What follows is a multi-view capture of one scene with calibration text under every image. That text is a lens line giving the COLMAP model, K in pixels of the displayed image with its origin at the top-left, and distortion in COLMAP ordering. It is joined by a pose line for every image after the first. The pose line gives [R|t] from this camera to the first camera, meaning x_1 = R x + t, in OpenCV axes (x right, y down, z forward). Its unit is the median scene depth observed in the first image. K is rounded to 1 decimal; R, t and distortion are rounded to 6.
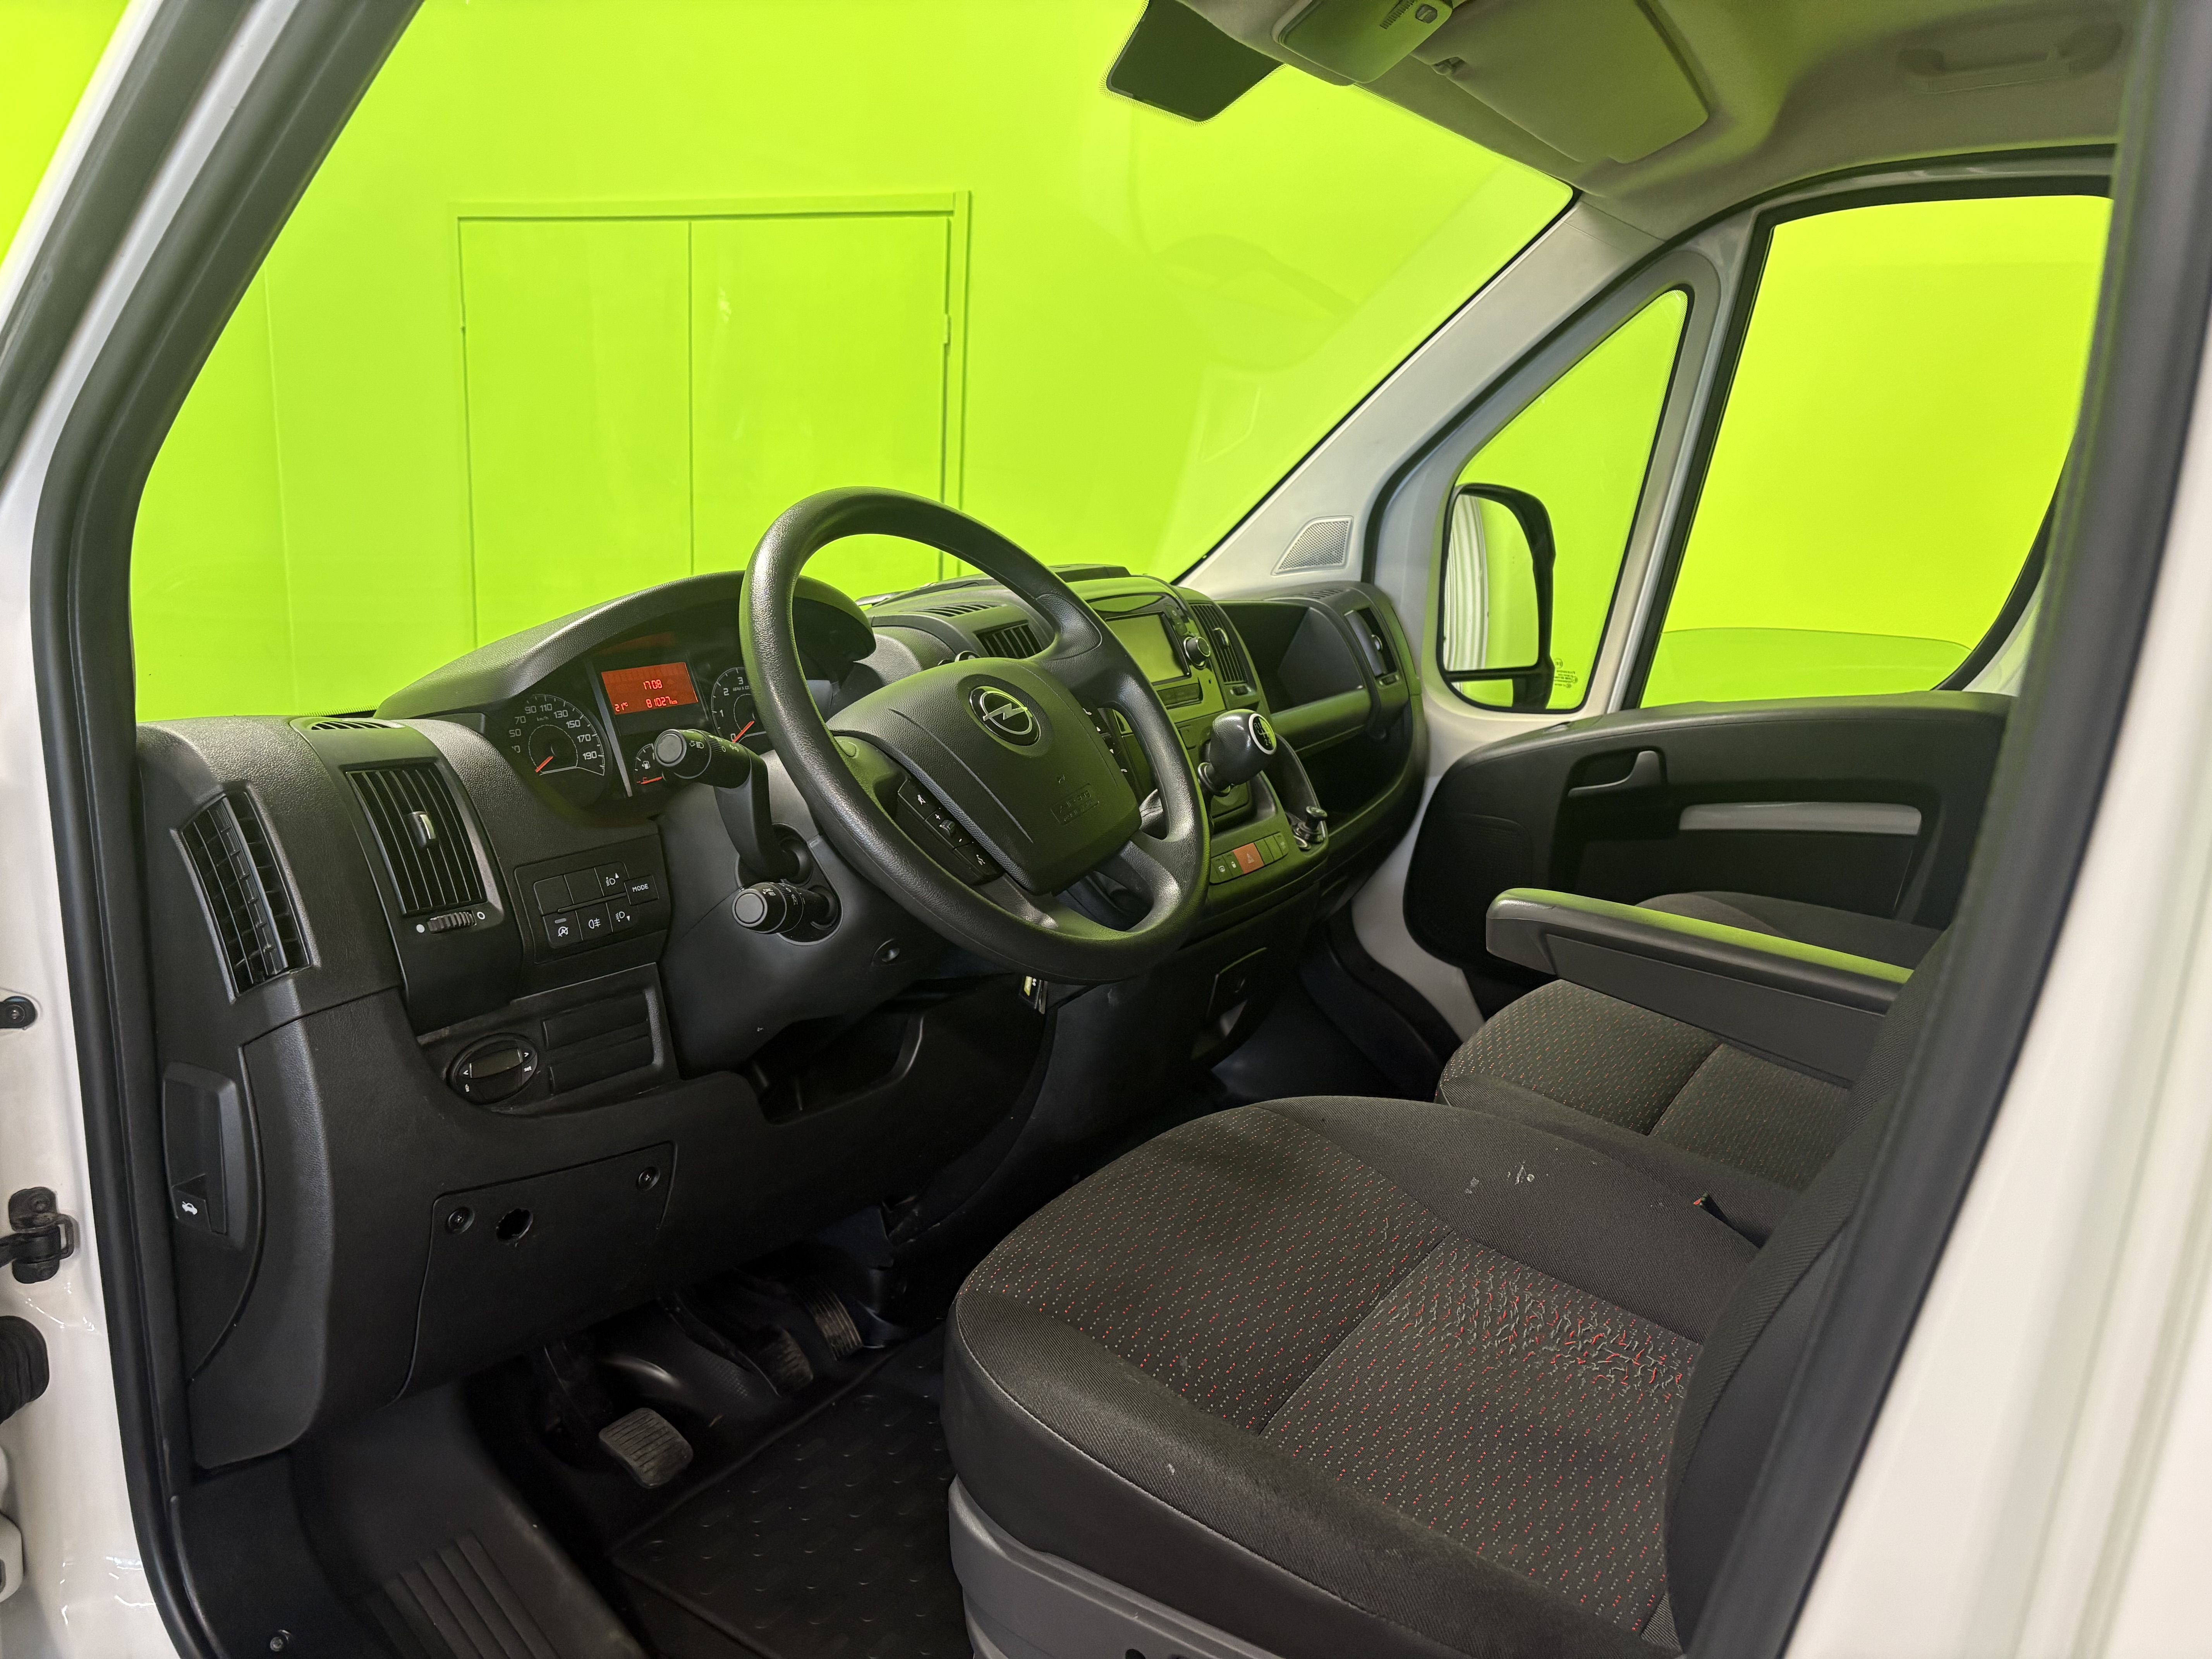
lens RADIAL K [[1669.6, 0, 1109.1], [0, 1669.6, 931.9], [0, 0, 1]] dist [0.067544, -0.148382]
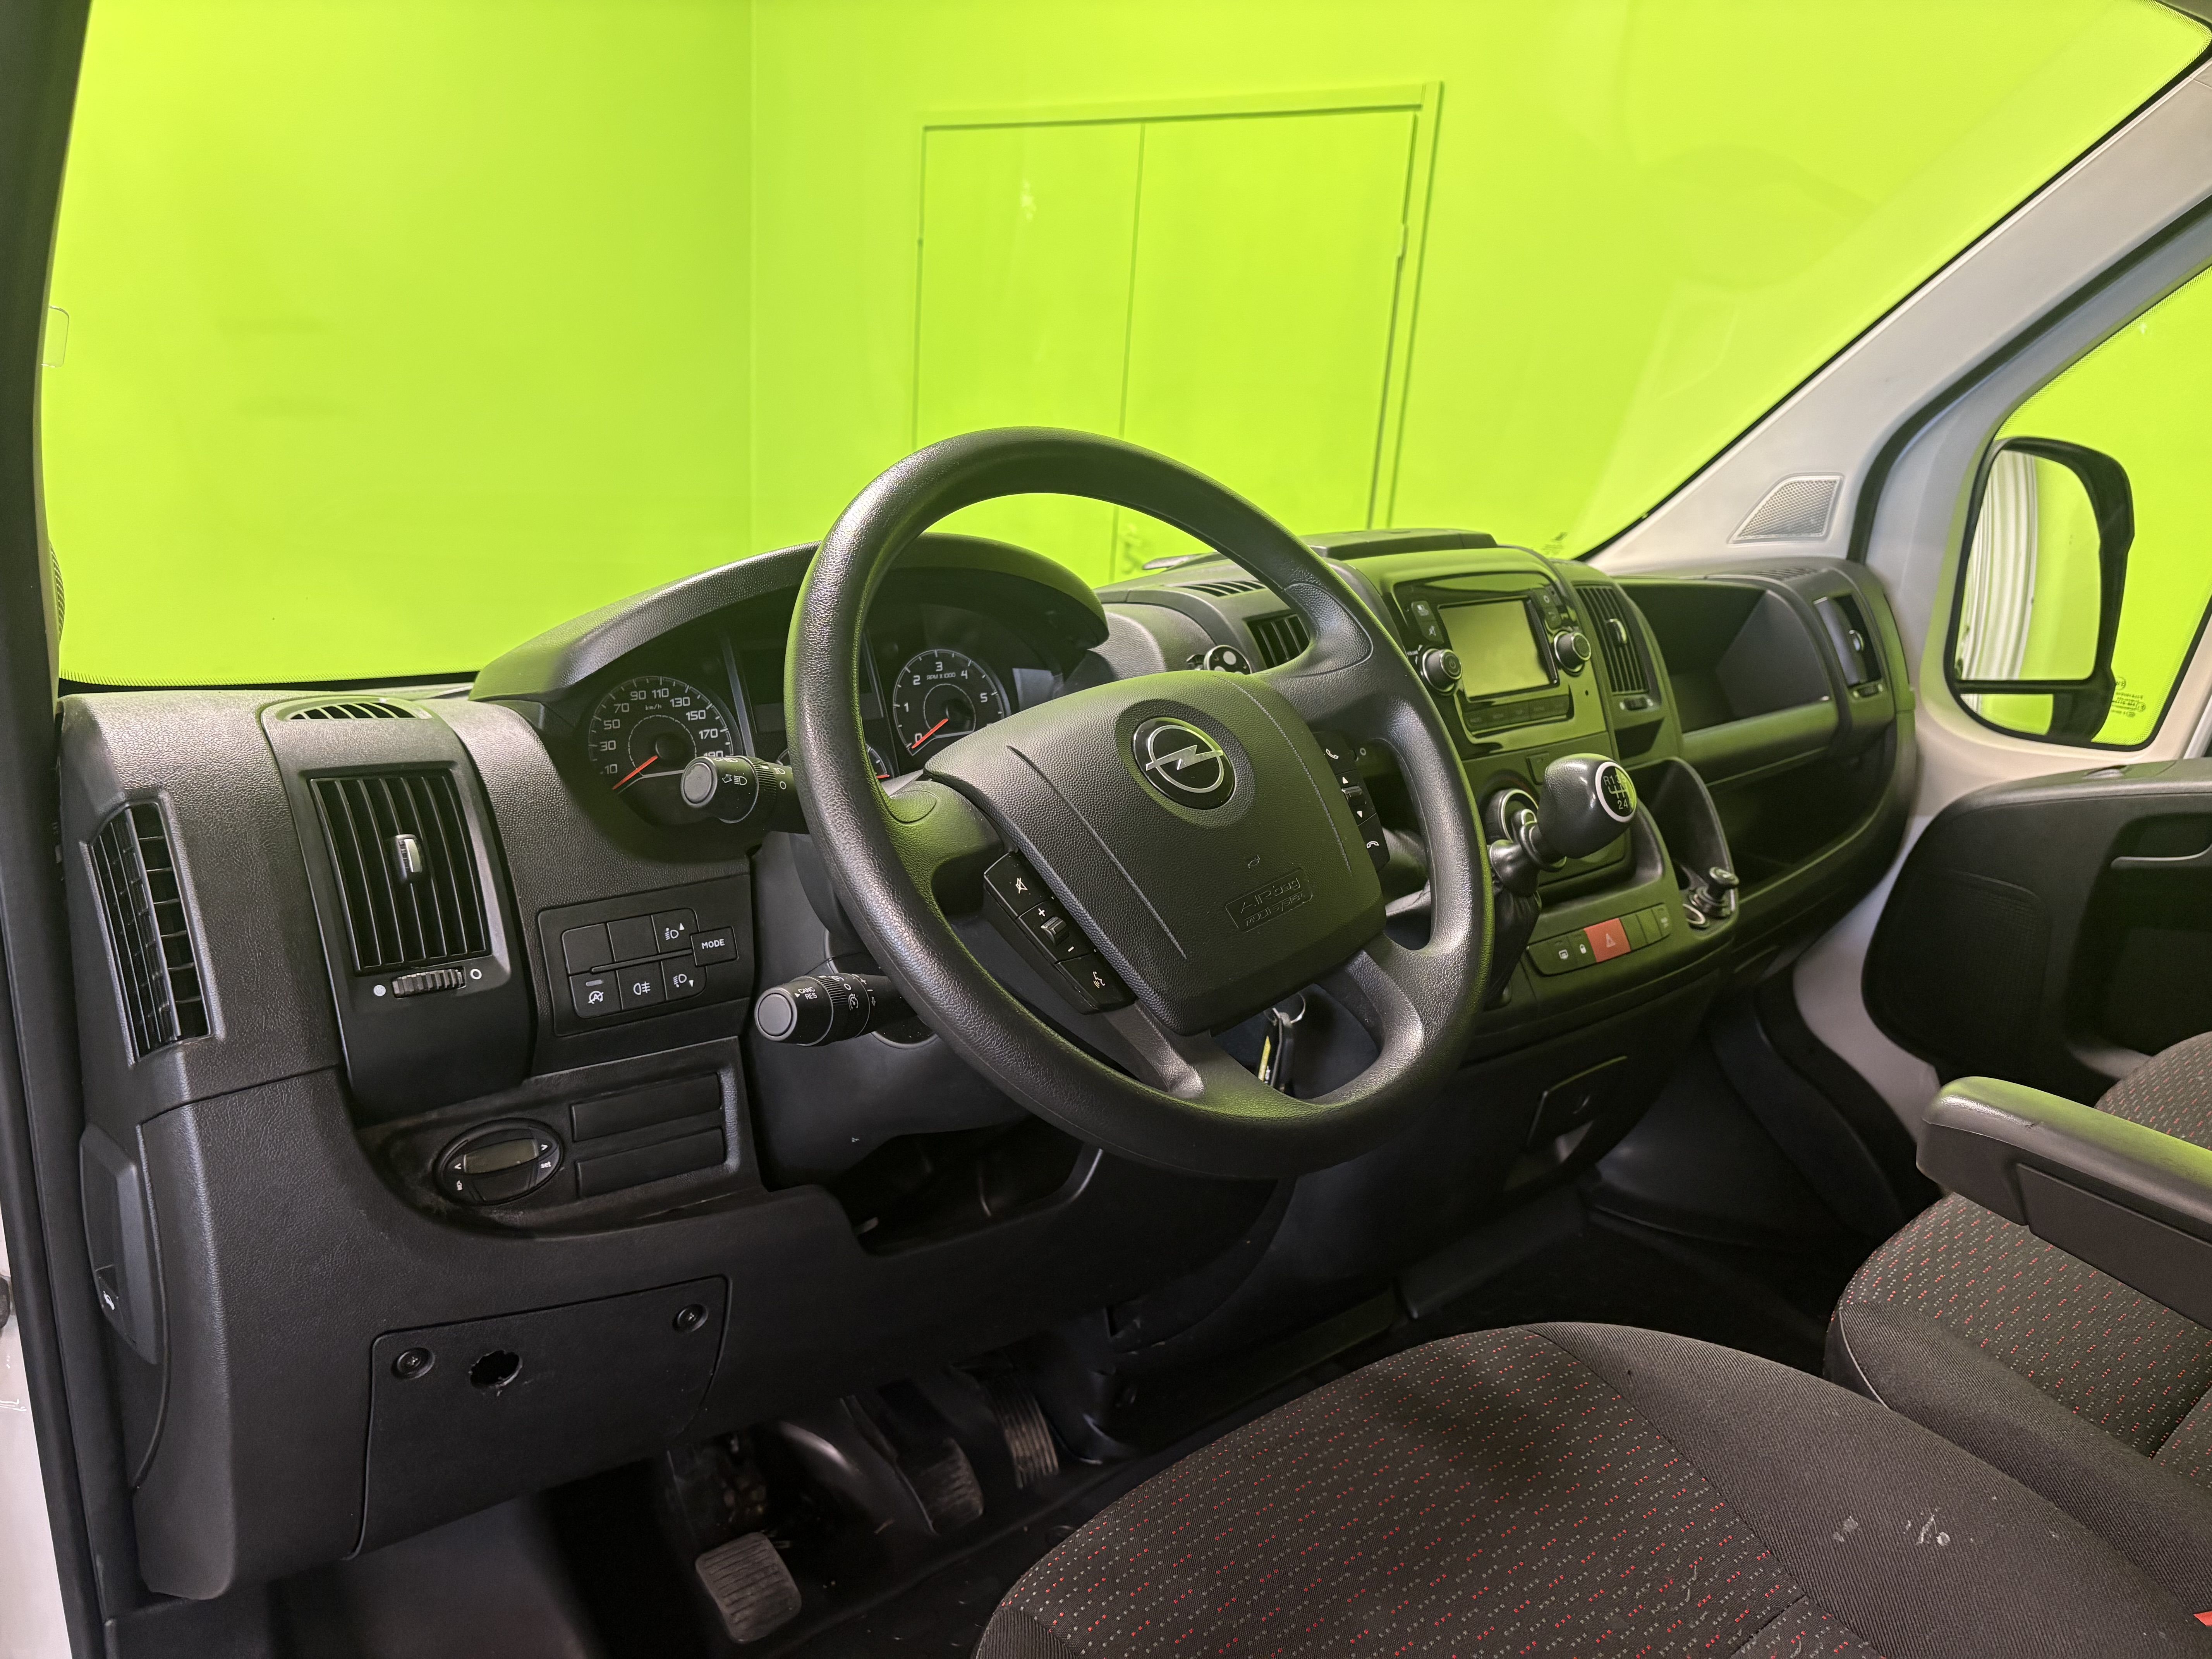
lens RADIAL K [[1685.0, 0, 1105.5], [0, 1685.0, 910.6], [0, 0, 1]] dist [0.032870, -0.047703]
pose [[0.957841, 0.105996, -0.267031, 0.089027], [-0.098895, 0.994296, 0.039940, -0.083082], [0.269741, -0.011848, 0.962860, 0.283679]]
